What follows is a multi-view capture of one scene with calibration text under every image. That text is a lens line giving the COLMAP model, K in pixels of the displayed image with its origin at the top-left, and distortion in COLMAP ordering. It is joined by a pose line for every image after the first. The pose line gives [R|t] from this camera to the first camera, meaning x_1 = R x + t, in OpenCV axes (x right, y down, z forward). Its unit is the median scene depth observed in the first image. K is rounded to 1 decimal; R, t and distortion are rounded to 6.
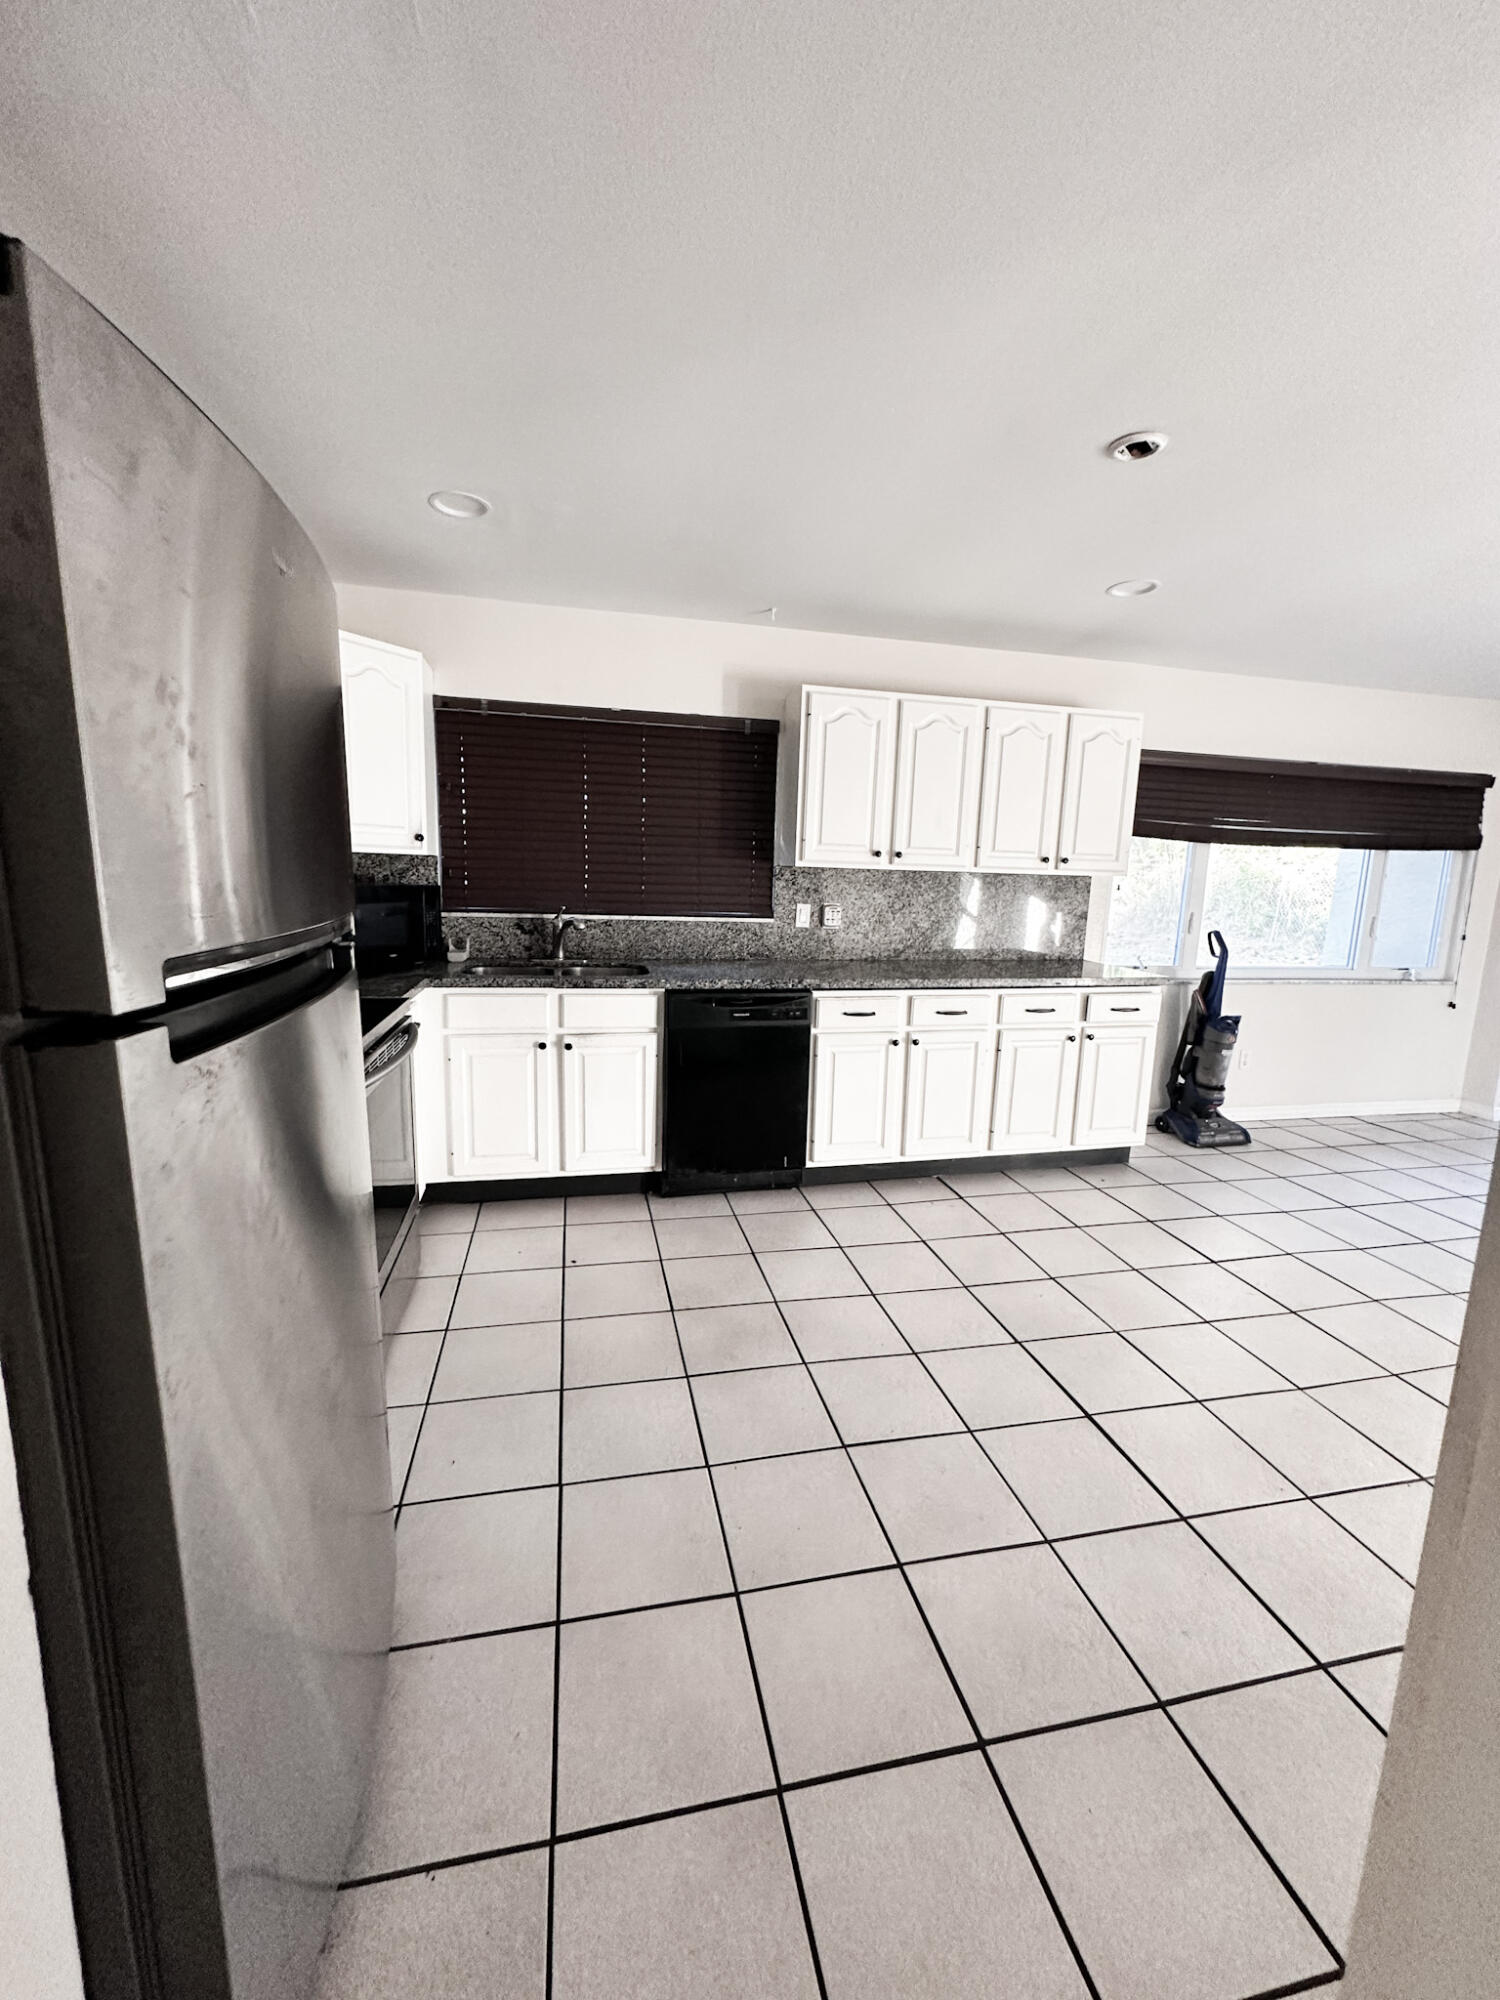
lens RADIAL K [[797.0, 0, 750.9], [0, 797.0, 1002.1], [0, 0, 1]] dist [0.000106, -0.000196]
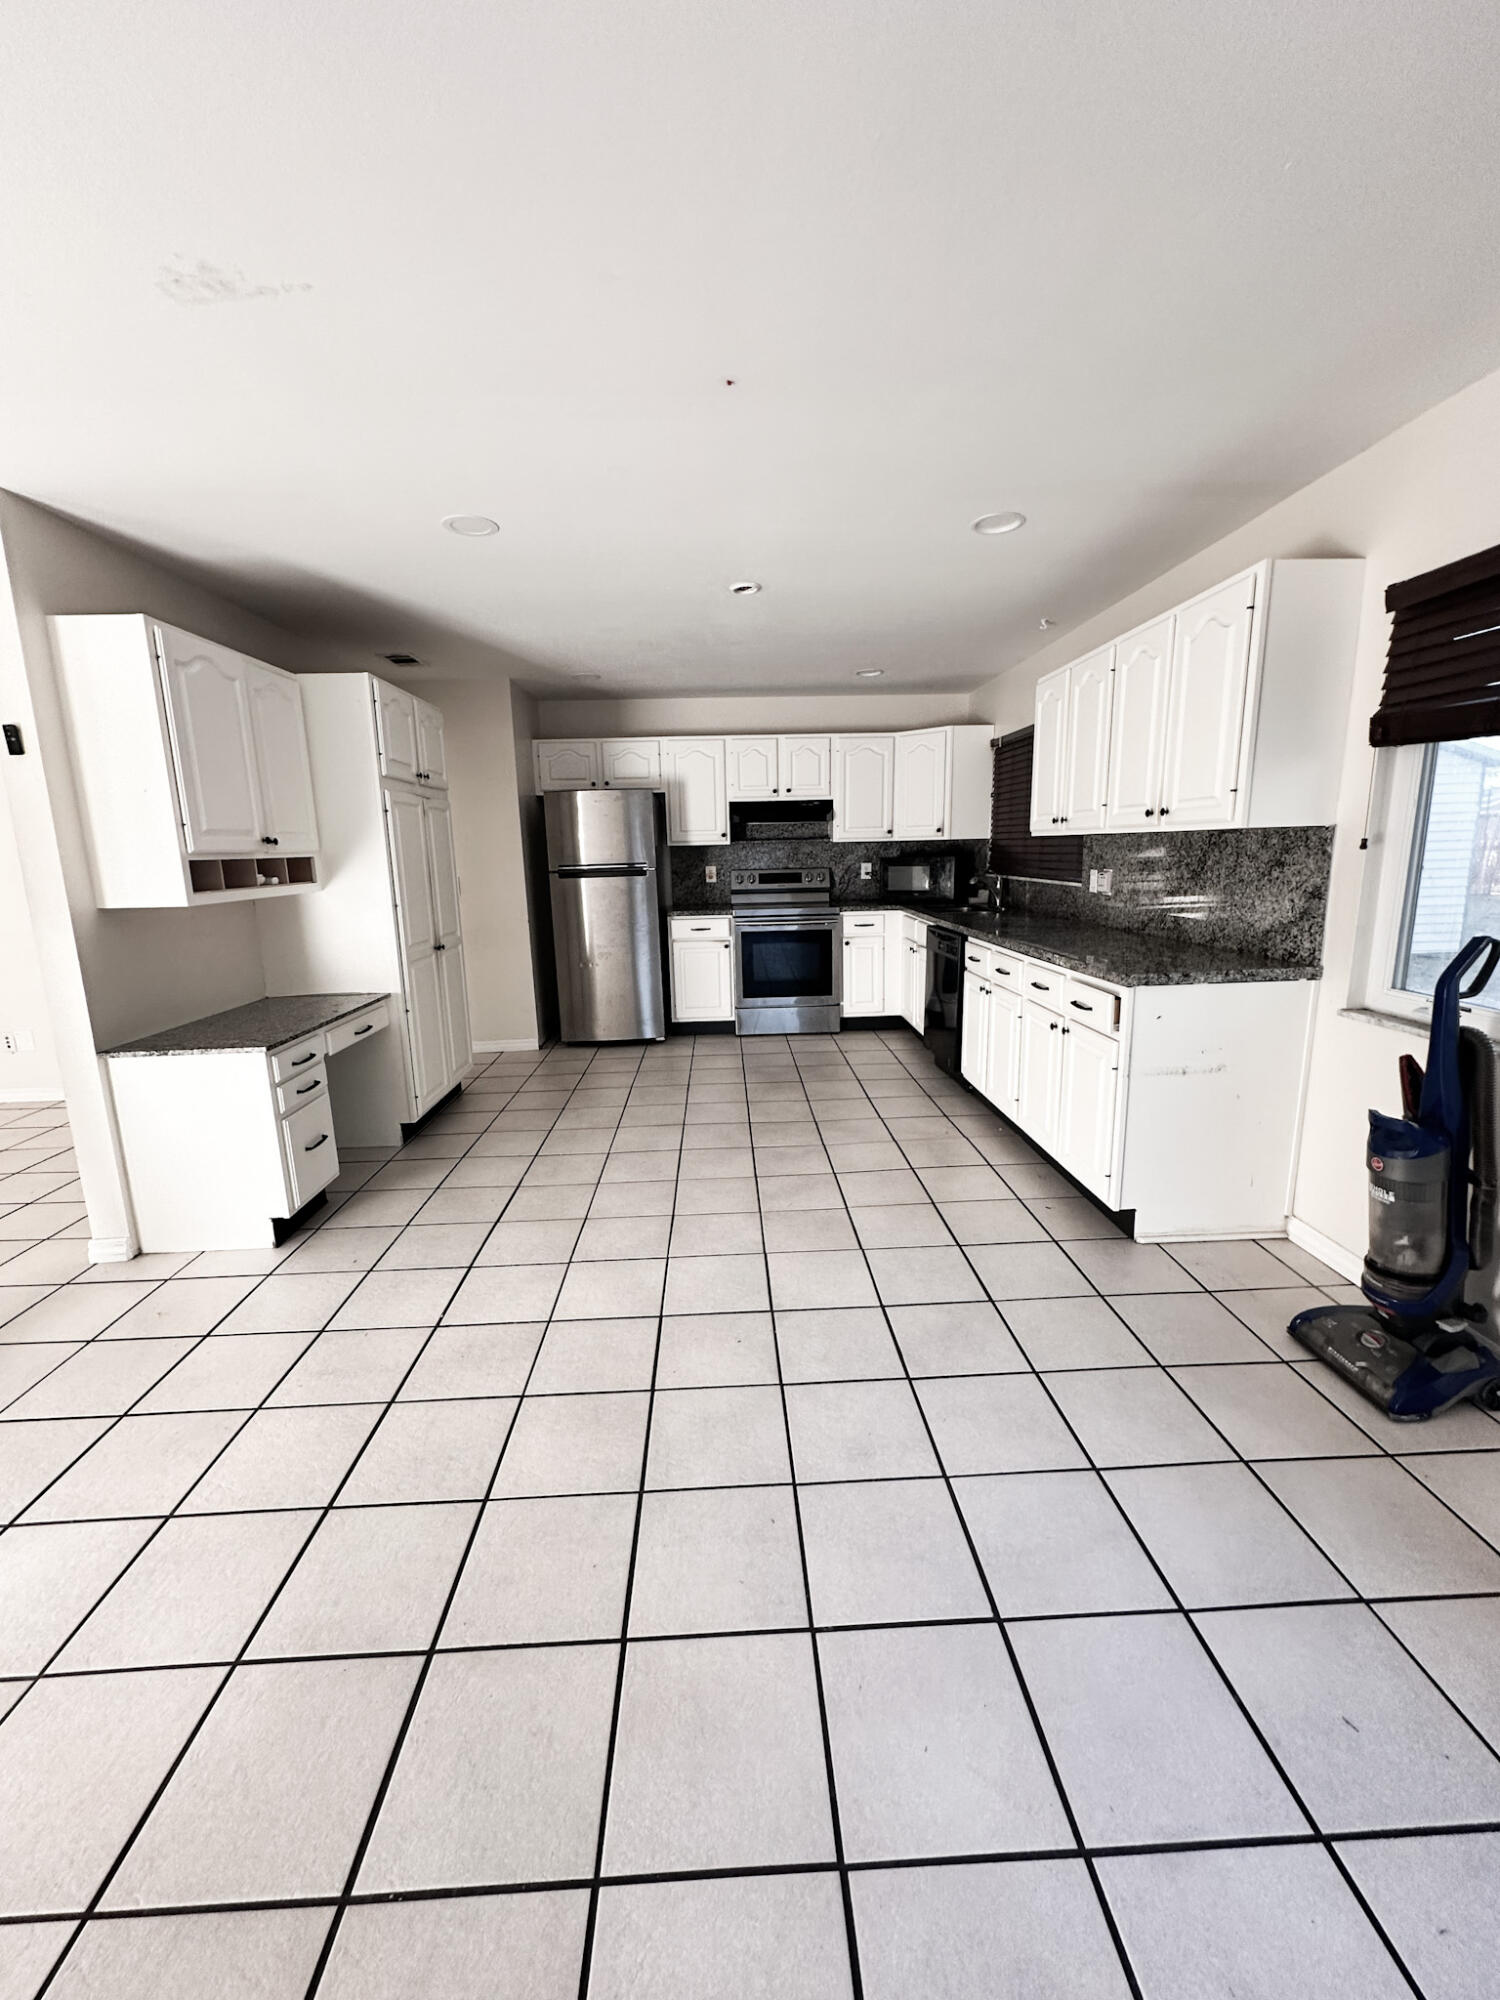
lens RADIAL K [[797.0, 0, 750.9], [0, 797.0, 1002.1], [0, 0, 1]] dist [0.000106, -0.000196]
pose [[-0.176007, 0.165415, -0.970391, 1.124708], [-0.133432, 0.972673, 0.190006, -0.088045], [0.975304, 0.162924, -0.149125, 0.706068]]
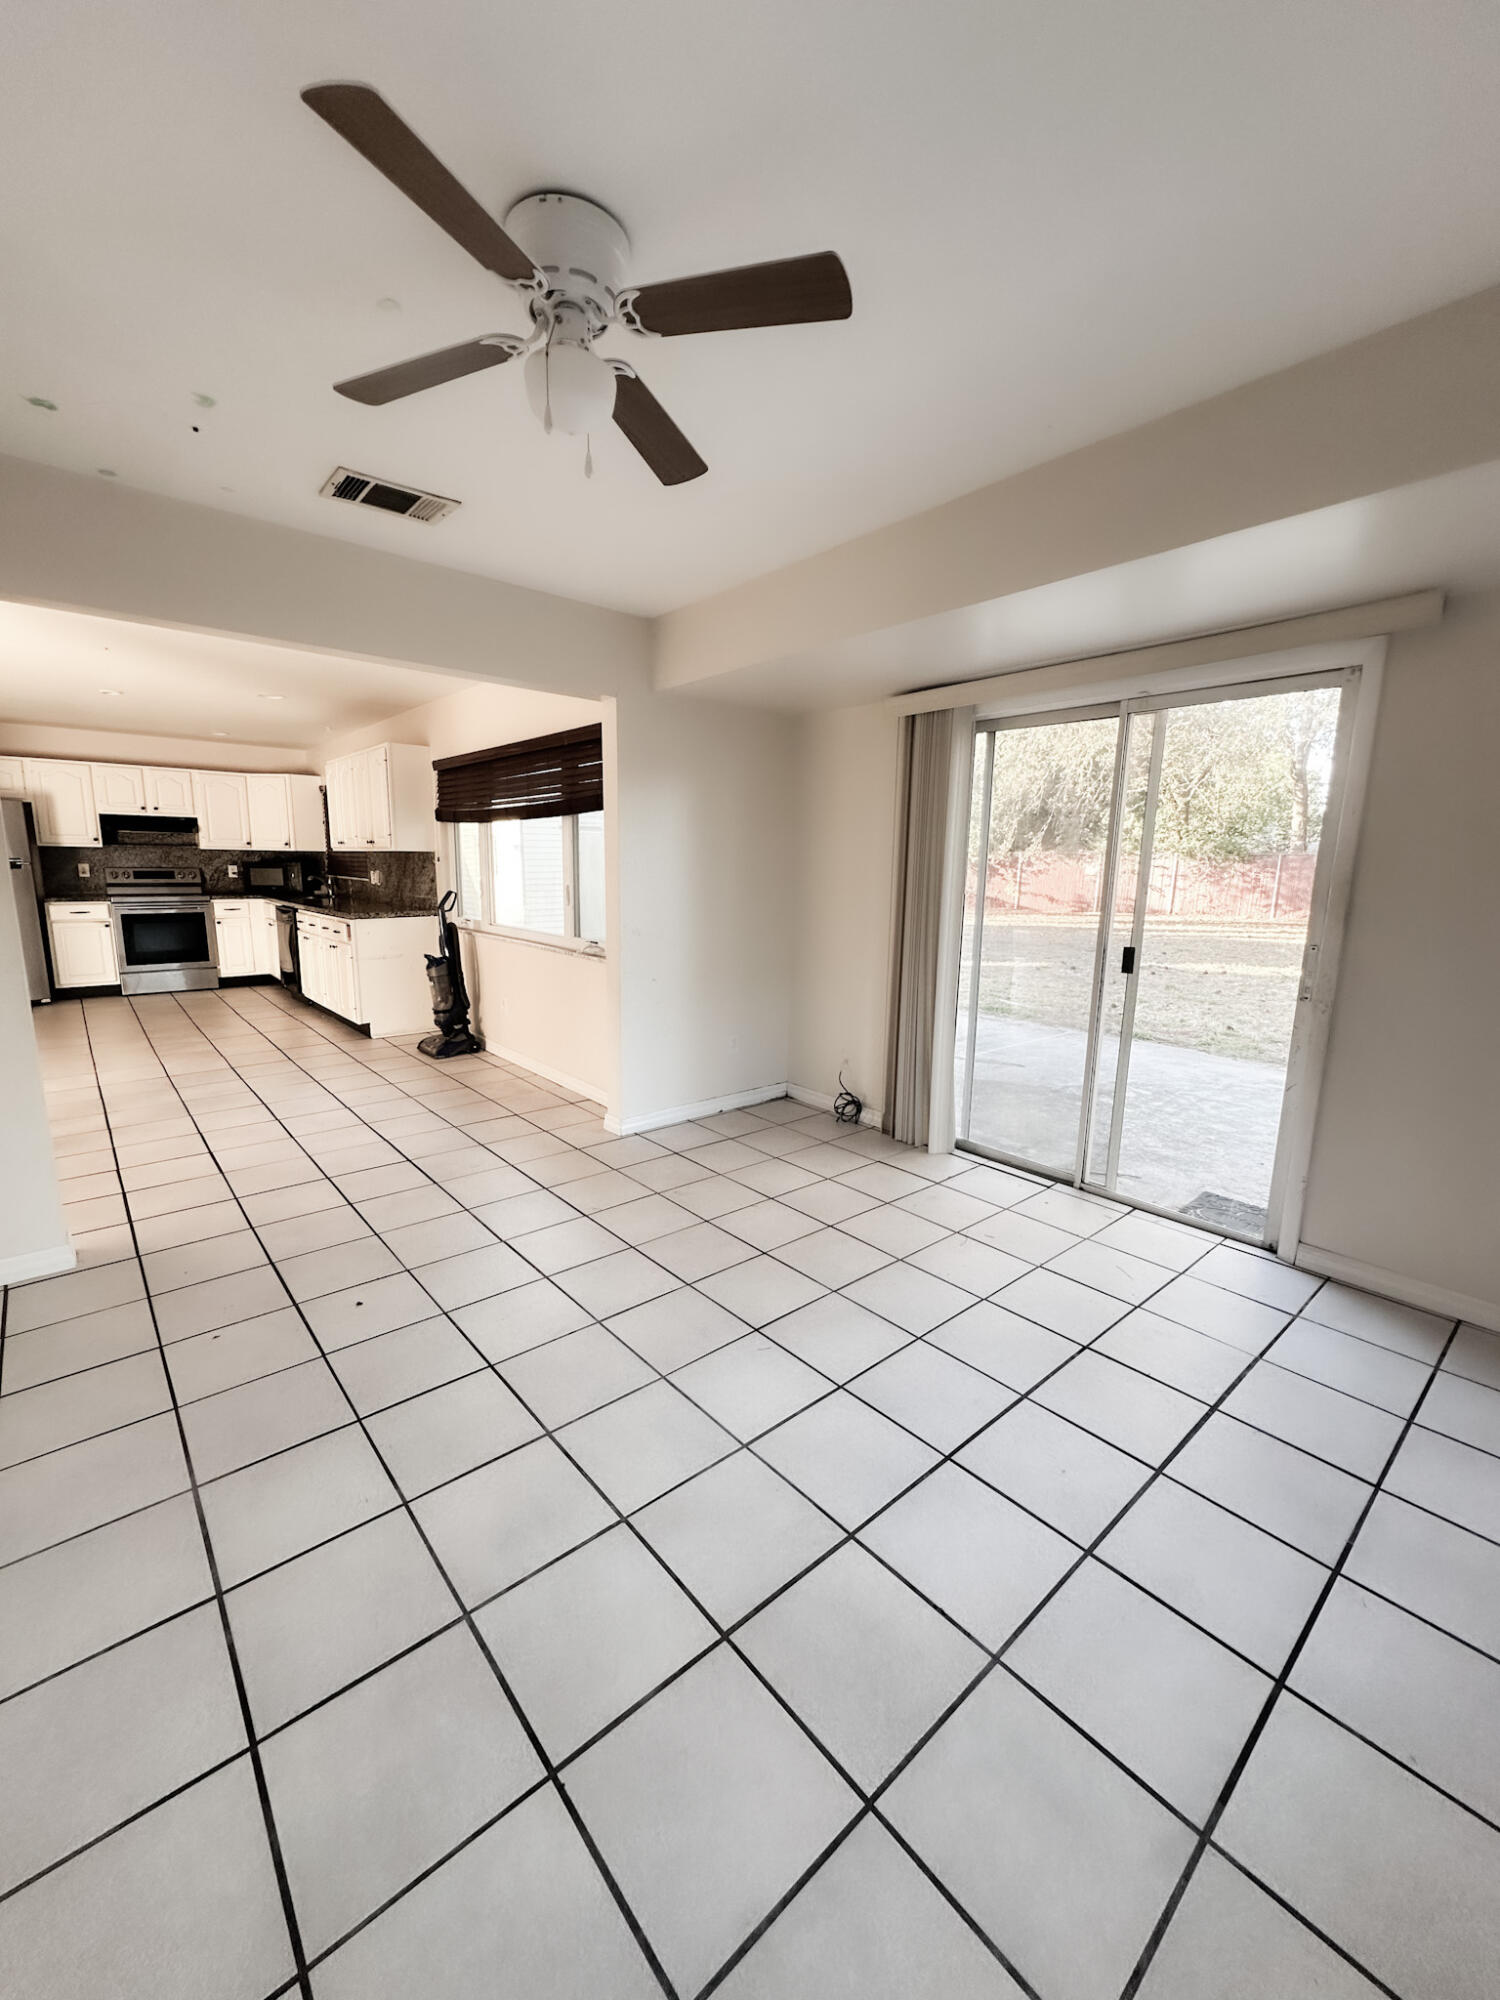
lens RADIAL K [[797.0, 0, 750.9], [0, 797.0, 1002.1], [0, 0, 1]] dist [0.000106, -0.000196]
pose [[0.475923, 0.134598, -0.869126, 2.043245], [-0.138830, 0.987327, 0.076881, -0.082312], [0.868460, 0.084071, 0.488578, 0.838427]]
